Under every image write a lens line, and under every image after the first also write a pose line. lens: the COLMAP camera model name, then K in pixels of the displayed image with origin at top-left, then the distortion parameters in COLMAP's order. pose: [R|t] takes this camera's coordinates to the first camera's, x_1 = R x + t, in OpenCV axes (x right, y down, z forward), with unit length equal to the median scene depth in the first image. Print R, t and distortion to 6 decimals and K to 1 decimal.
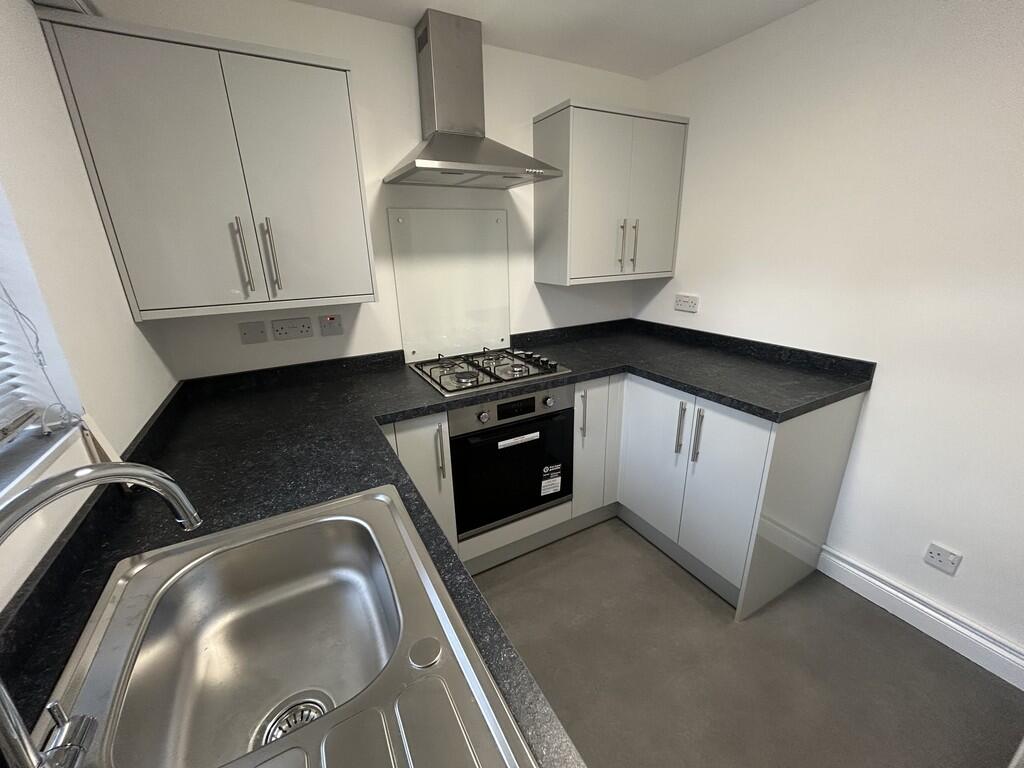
lens RADIAL K [[413.8, 0, 514.1], [0, 413.8, 381.0], [0, 0, 1]] dist [0.000096, -0.000279]
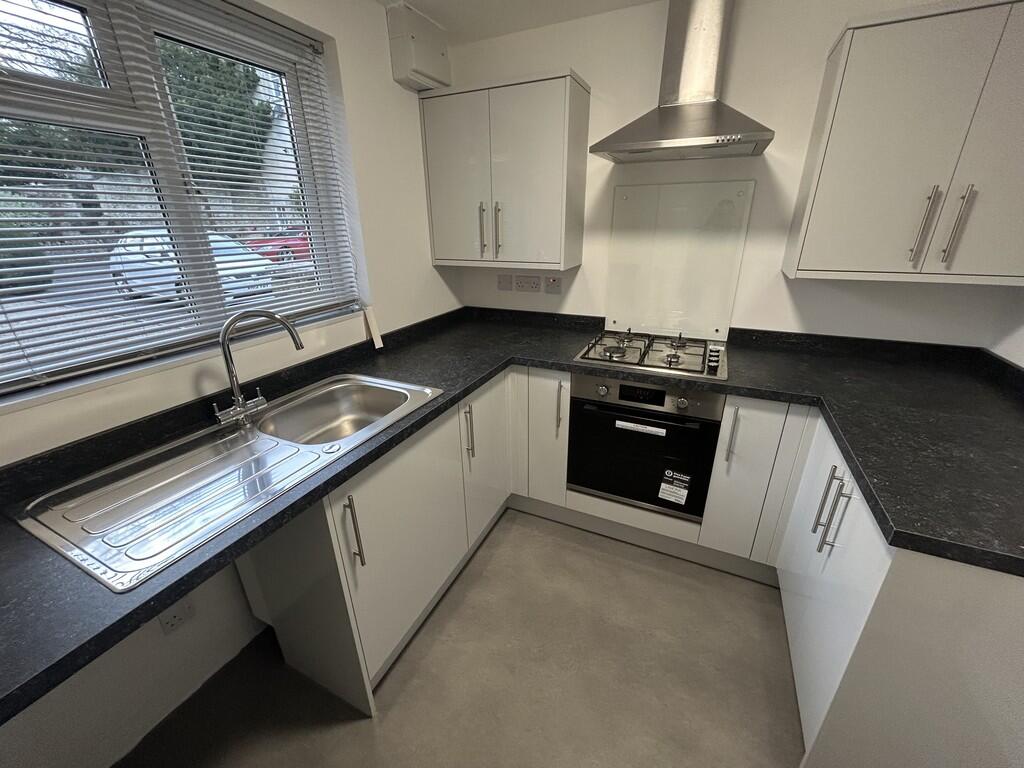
lens RADIAL K [[413.8, 0, 515.5], [0, 413.8, 384.3], [0, 0, 1]] dist [0.000096, -0.000279]
pose [[0.586020, 0.315432, -0.746381, 0.525094], [-0.254657, 0.946143, 0.199911, -0.074047], [0.769241, 0.072919, 0.634785, 0.141376]]
